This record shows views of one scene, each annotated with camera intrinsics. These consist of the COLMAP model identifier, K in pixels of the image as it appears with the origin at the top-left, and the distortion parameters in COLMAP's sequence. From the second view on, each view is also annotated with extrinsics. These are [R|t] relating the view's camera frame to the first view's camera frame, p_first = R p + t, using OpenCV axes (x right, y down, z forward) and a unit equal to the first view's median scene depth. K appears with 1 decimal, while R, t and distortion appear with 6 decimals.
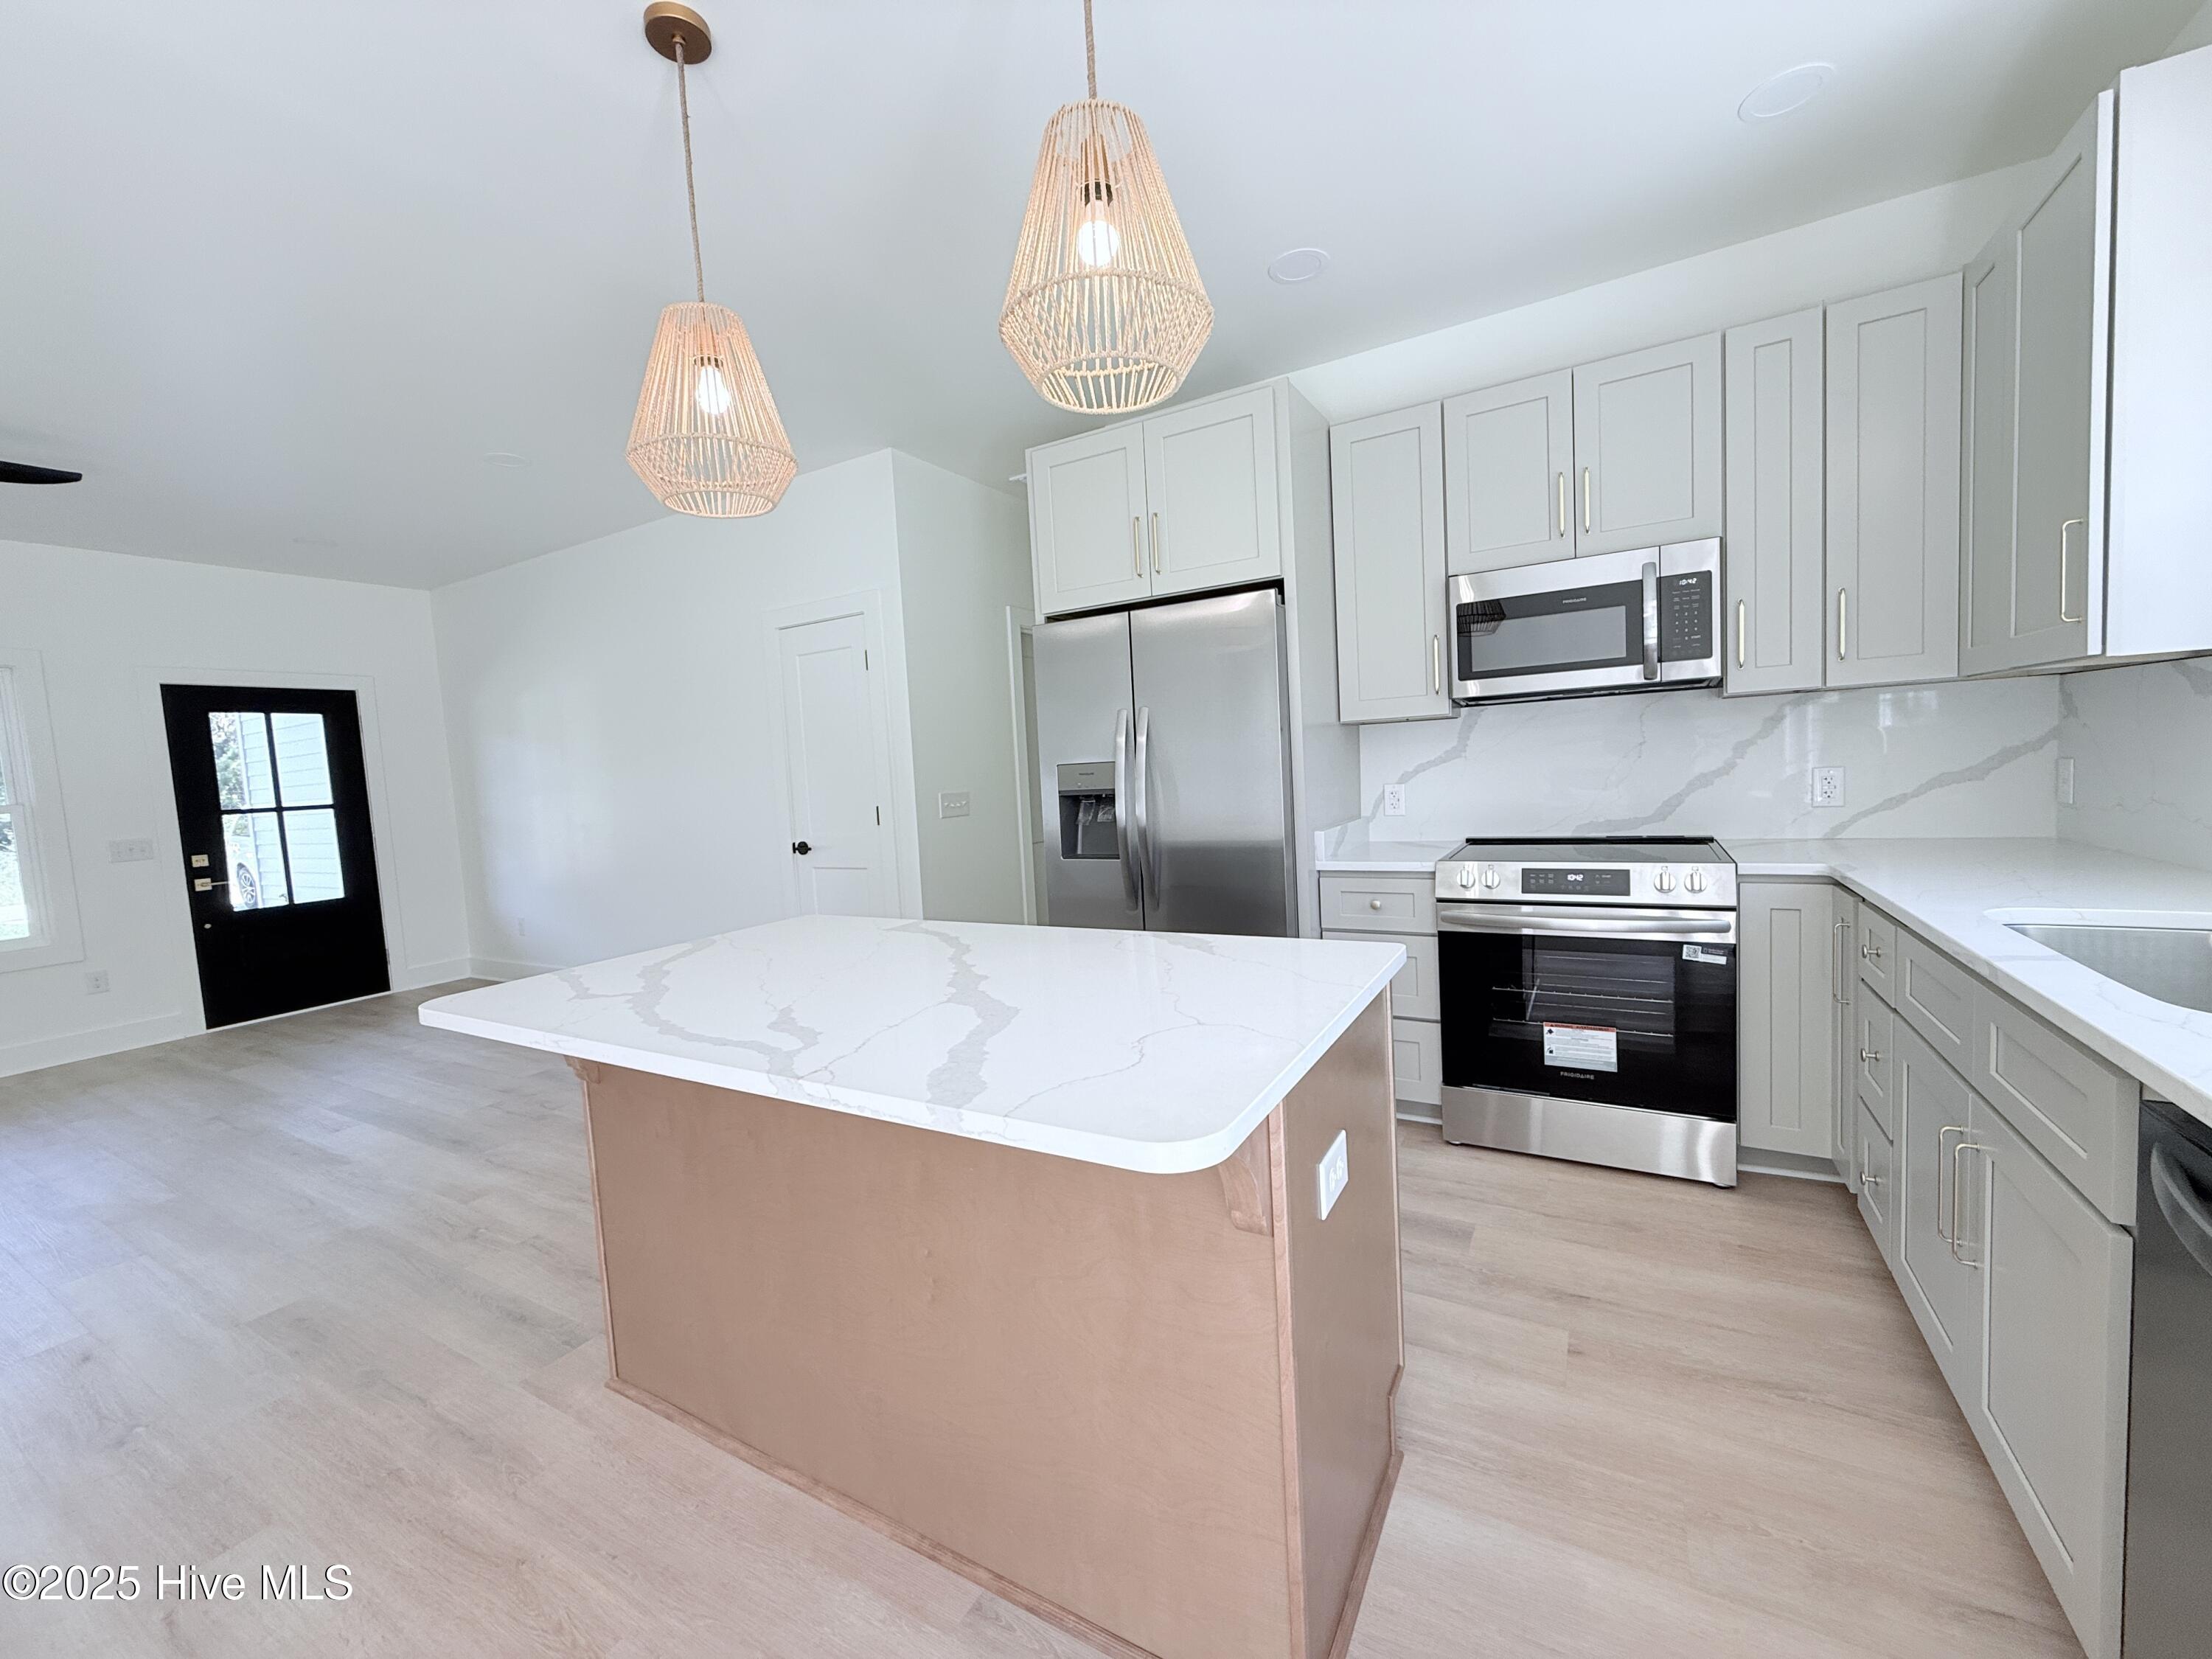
lens RADIAL K [[879.6, 0, 1099.6], [0, 879.6, 830.6], [0, 0, 1]] dist [-0.000242, 0.000802]
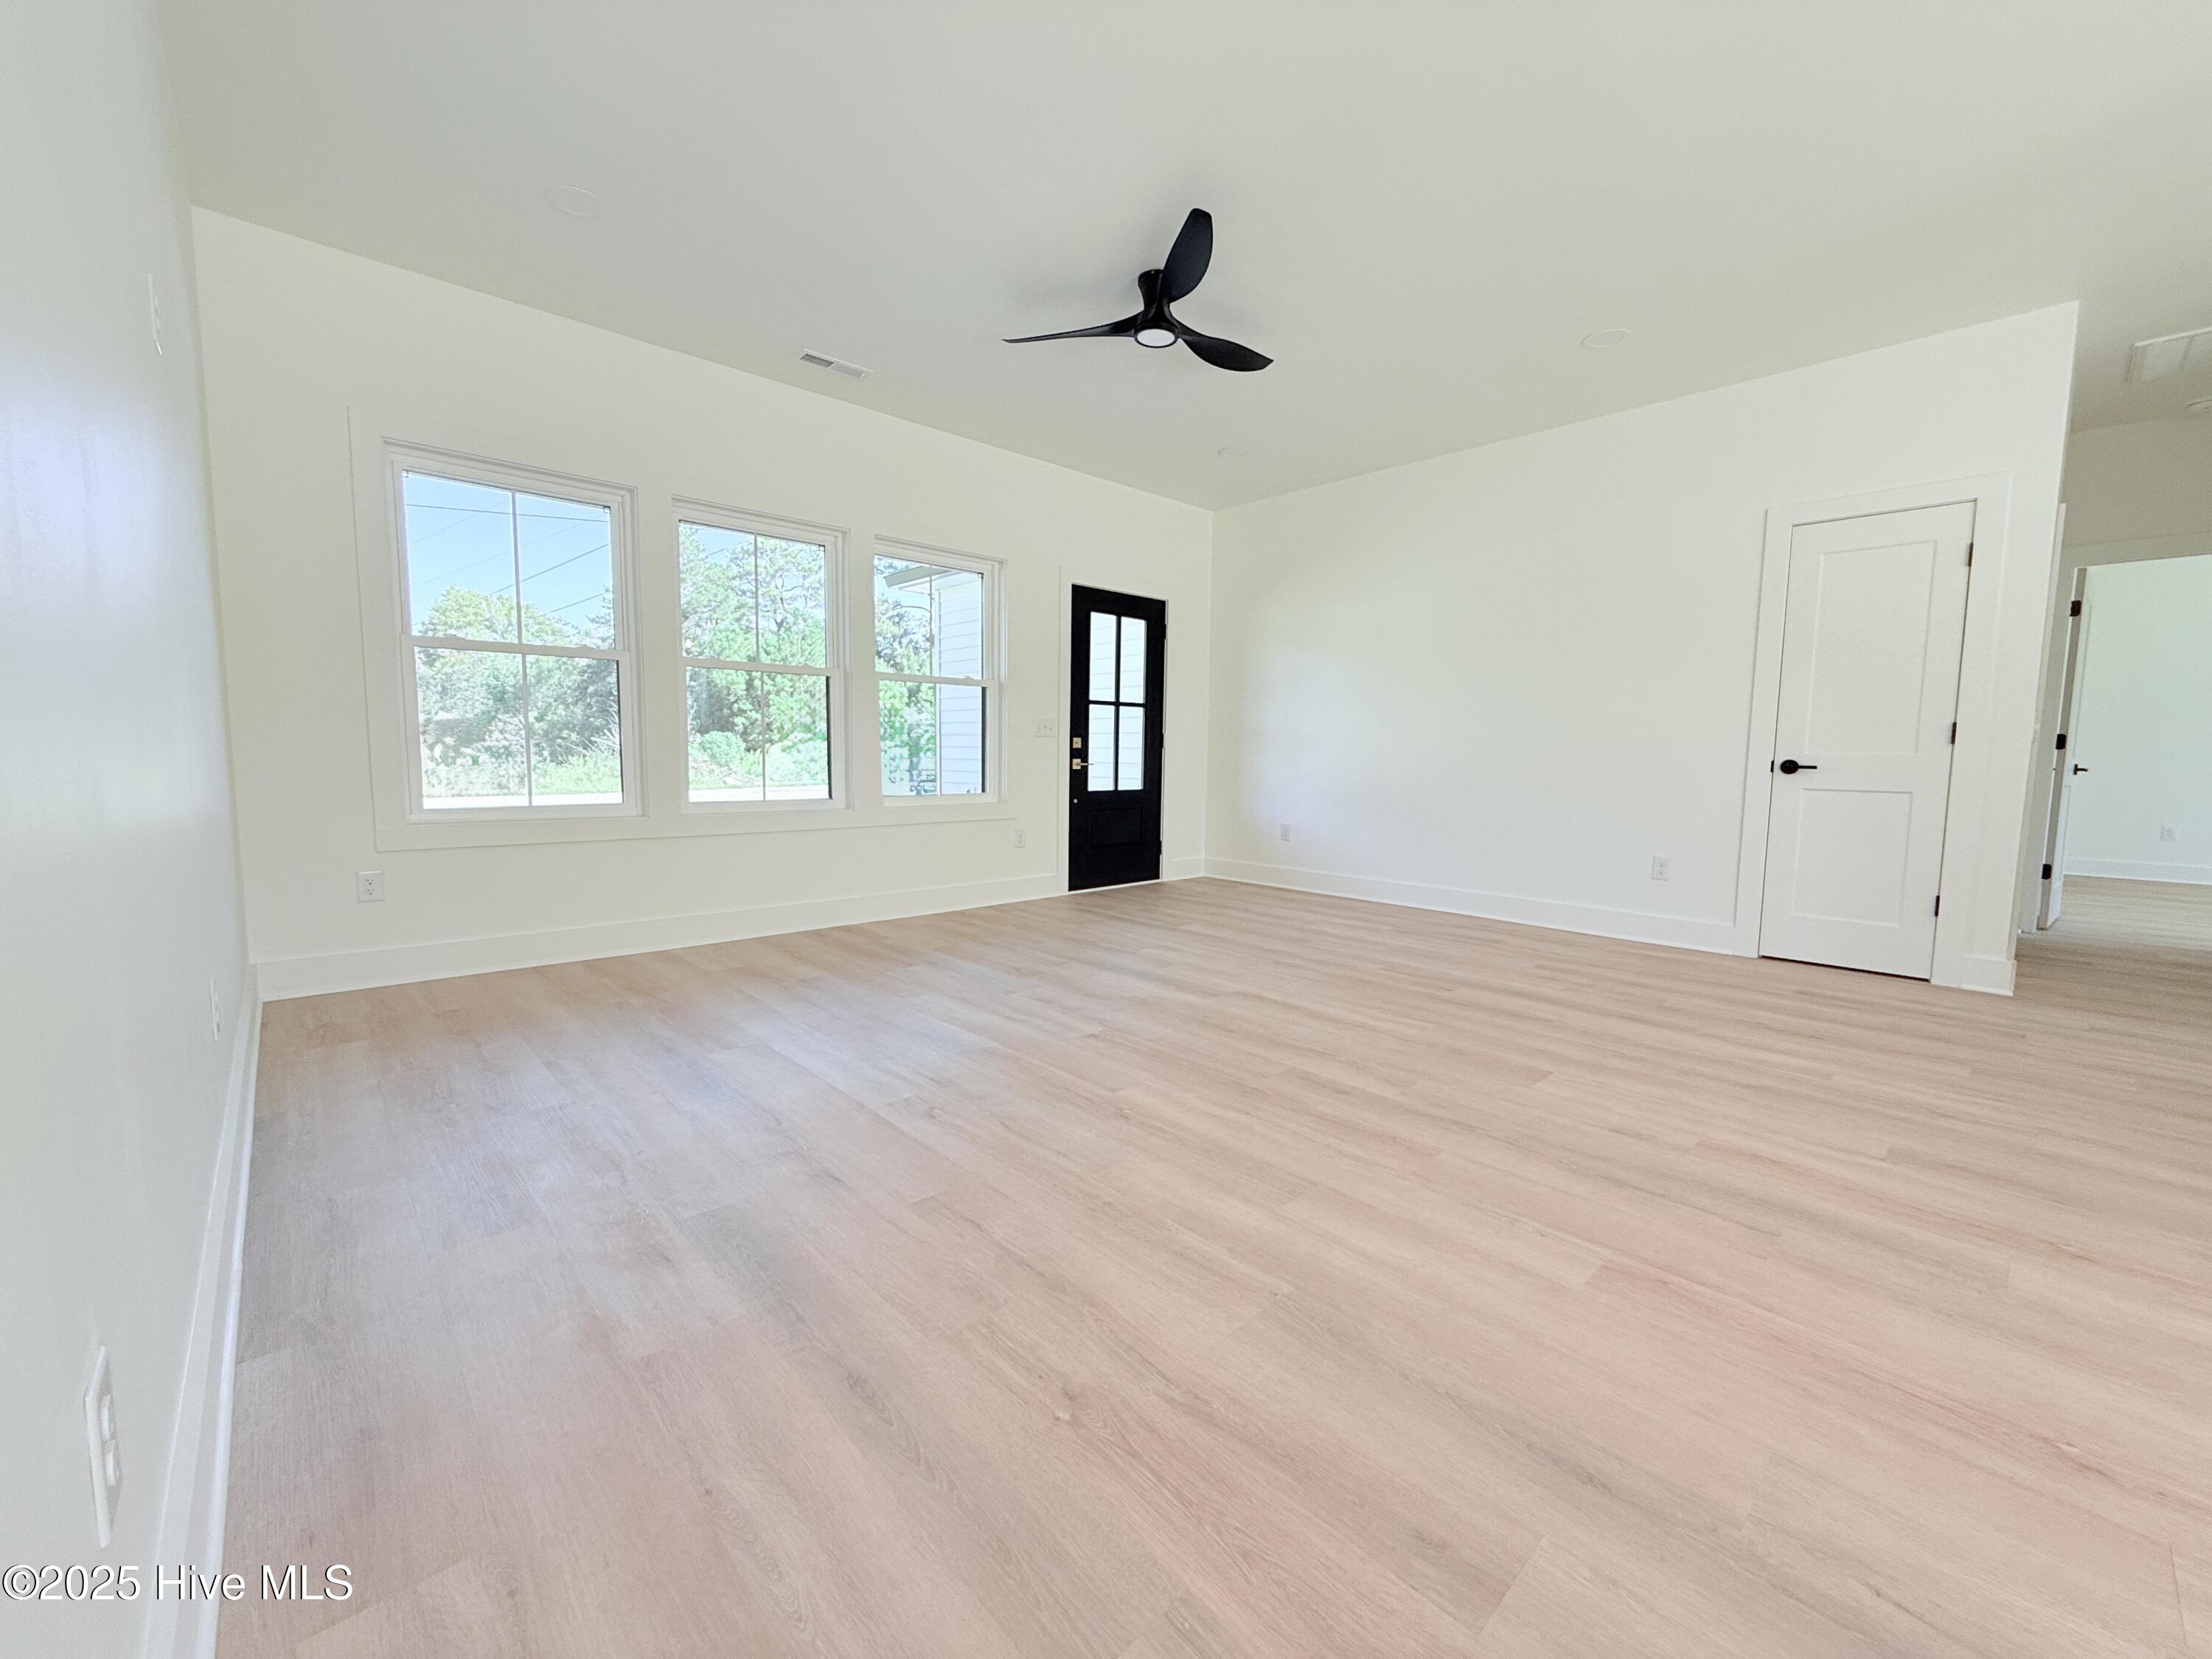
lens RADIAL K [[879.6, 0, 1097.0], [0, 879.6, 832.6], [0, 0, 1]] dist [-0.000242, 0.000802]
pose [[0.952845, 0.097827, -0.287258, -0.656694], [-0.090483, 0.995143, 0.038764, 0.102445], [0.289655, -0.010944, 0.957069, -0.076037]]
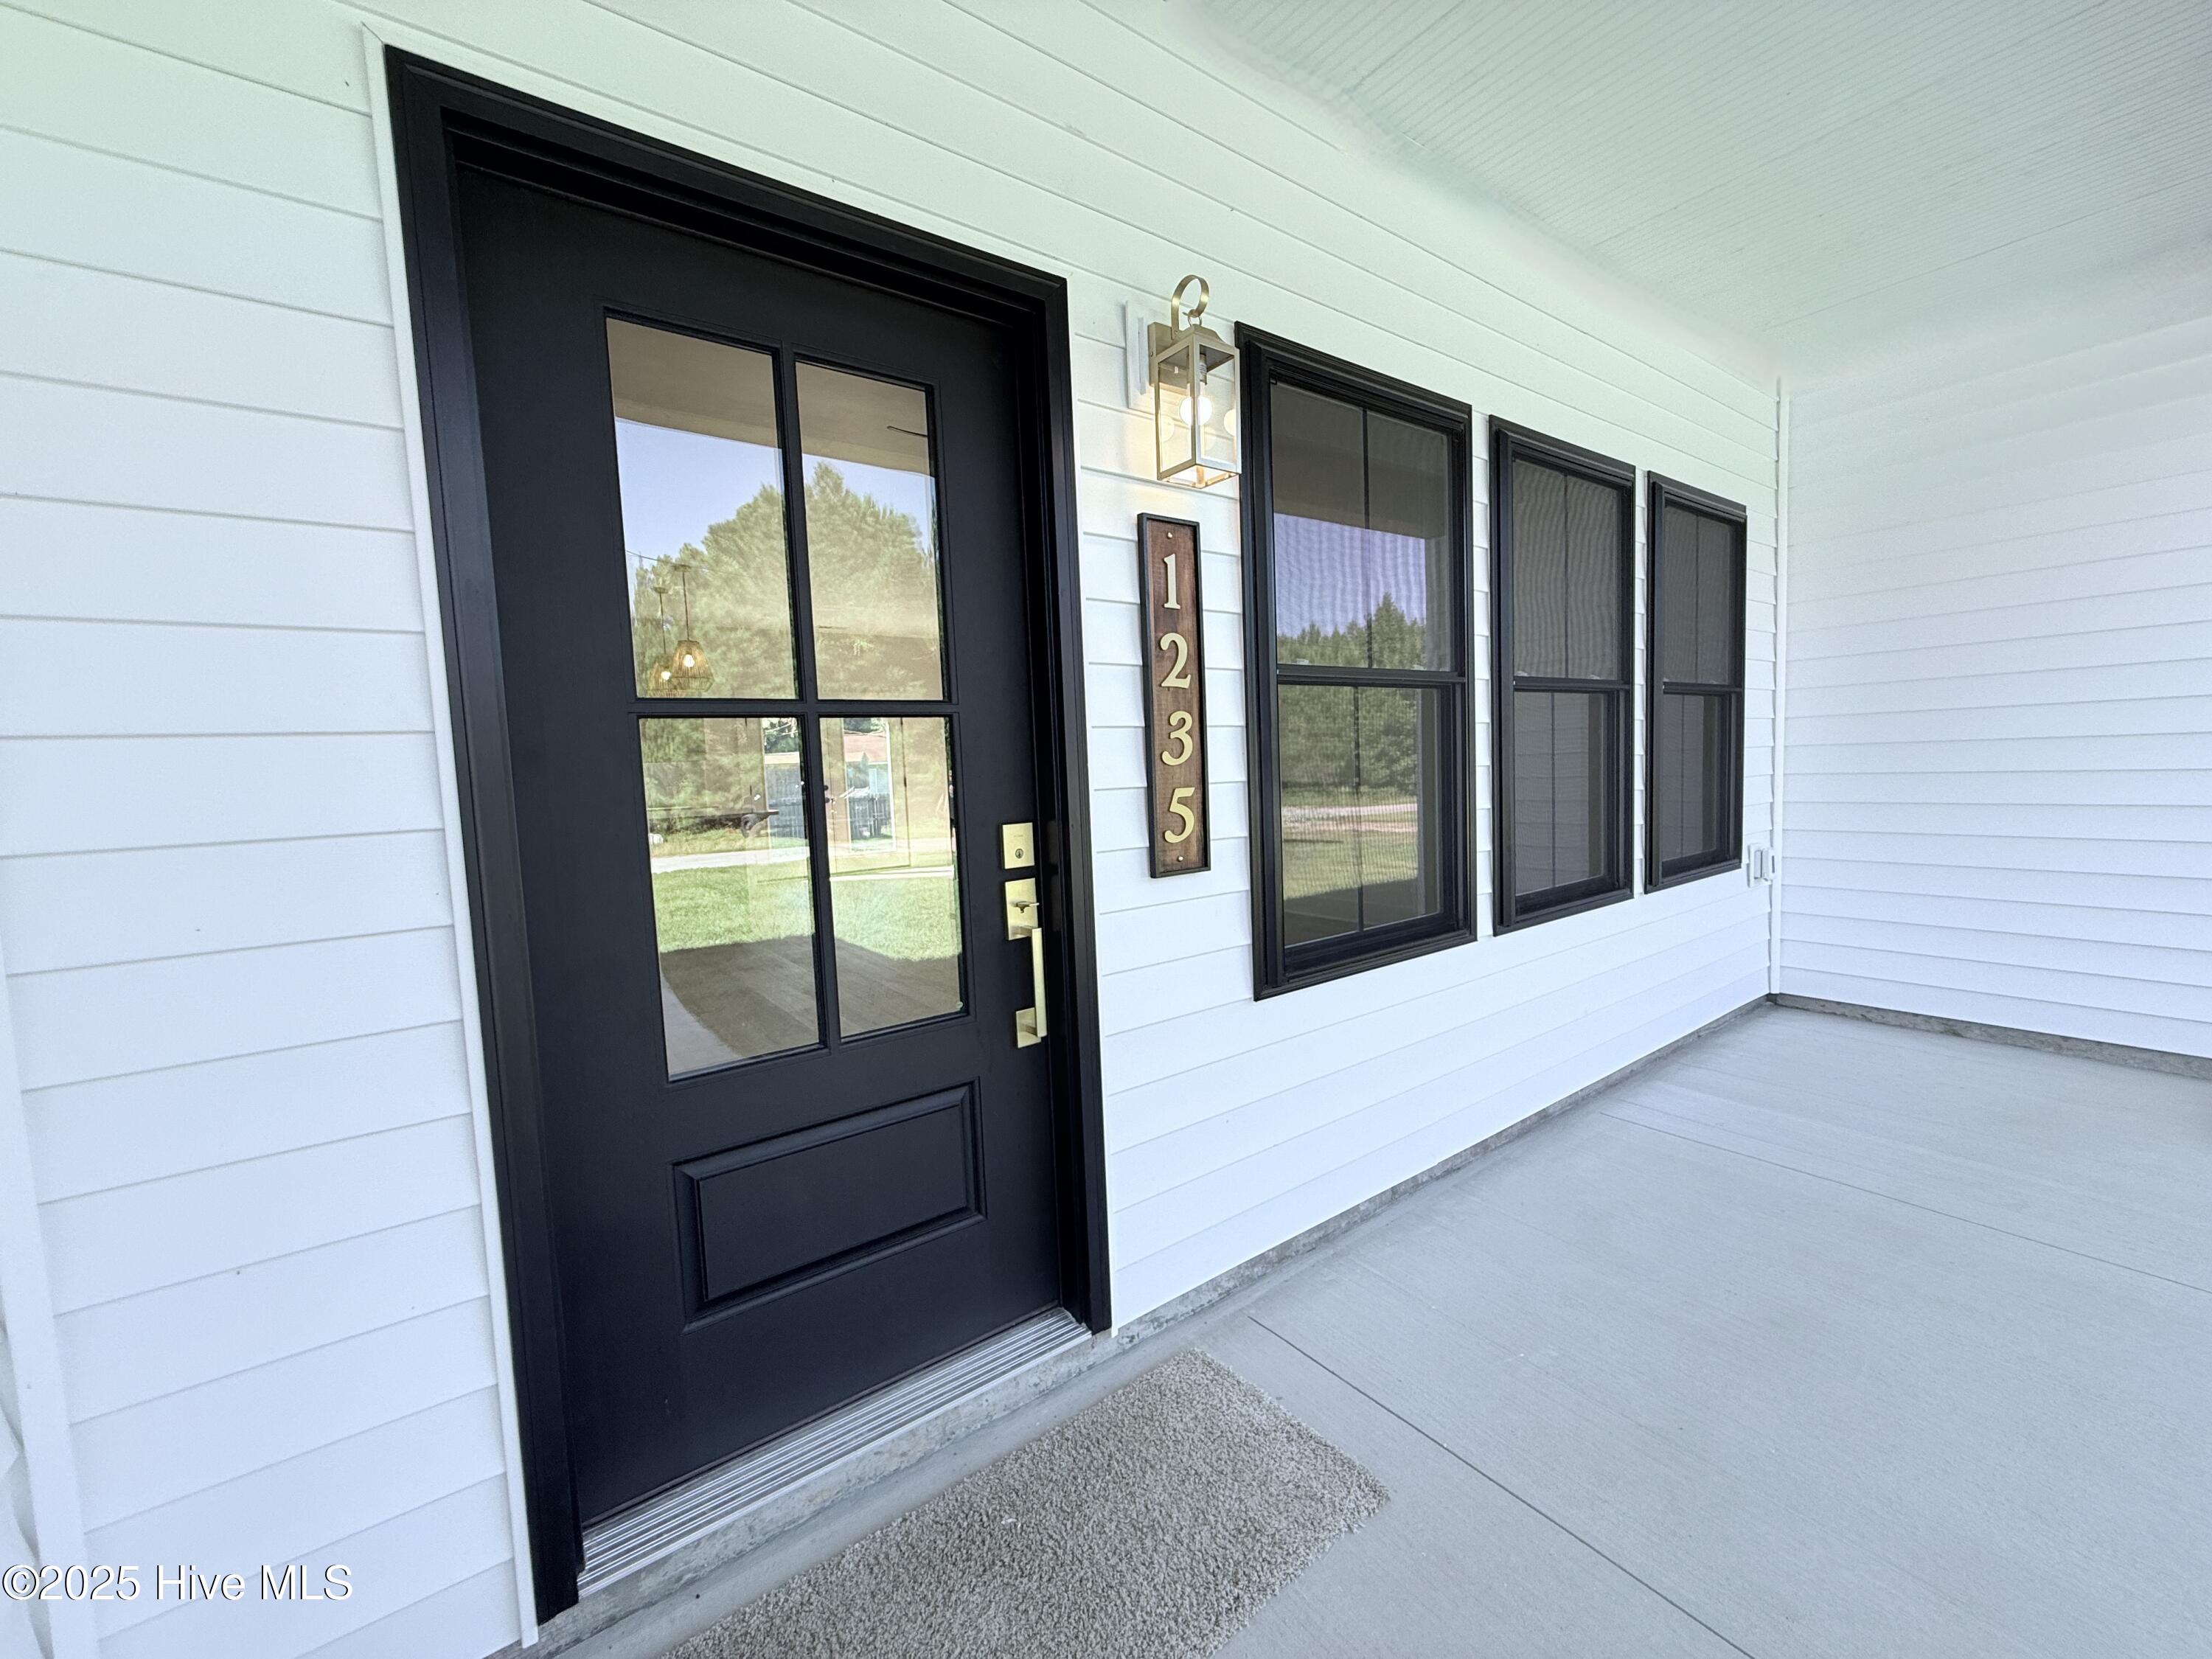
lens RADIAL K [[879.6, 0, 1102.3], [0, 879.6, 815.8], [0, 0, 1]] dist [-0.000242, 0.000802]
pose [[0.913579, 0.057488, -0.402577, -0.768832], [-0.052714, 0.998346, 0.022937, -0.000587], [0.403230, 0.000267, 0.915099, 0.822223]]
